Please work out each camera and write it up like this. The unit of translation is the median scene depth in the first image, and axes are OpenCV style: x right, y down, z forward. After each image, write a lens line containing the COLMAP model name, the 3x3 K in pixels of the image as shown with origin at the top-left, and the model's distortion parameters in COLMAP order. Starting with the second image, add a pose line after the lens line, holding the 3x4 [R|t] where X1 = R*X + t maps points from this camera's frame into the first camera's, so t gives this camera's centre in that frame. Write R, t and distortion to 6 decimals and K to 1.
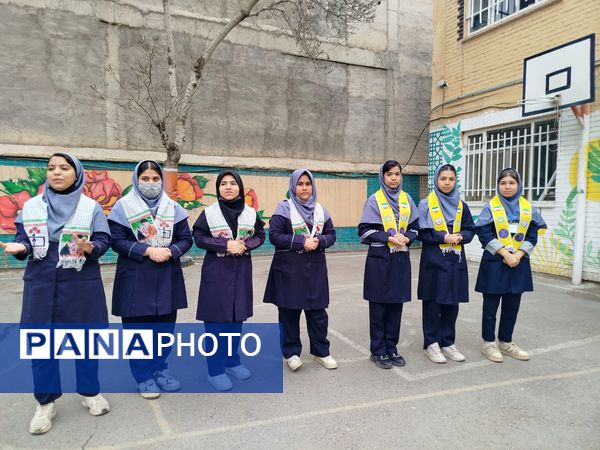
lens RADIAL K [[420.3, 0, 297.9], [0, 420.3, 227.0], [0, 0, 1]] dist [0.044441, -0.050902]
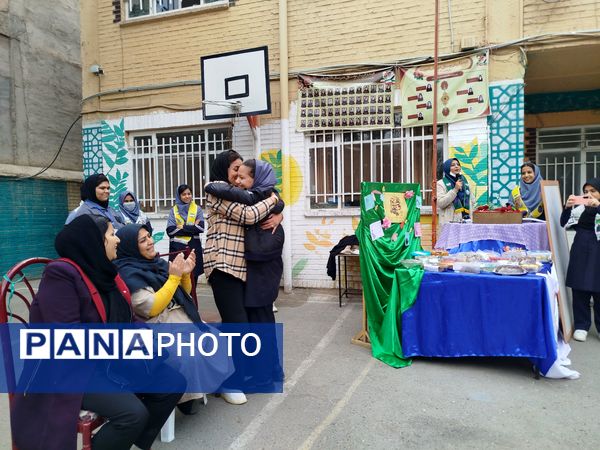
lens RADIAL K [[420.3, 0, 301.3], [0, 420.3, 224.5], [0, 0, 1]] dist [0.044441, -0.050902]
pose [[0.670731, -0.037851, 0.740734, -0.012116], [0.064561, 0.997886, -0.007469, -0.010317], [-0.738886, 0.052833, 0.671757, 0.192591]]
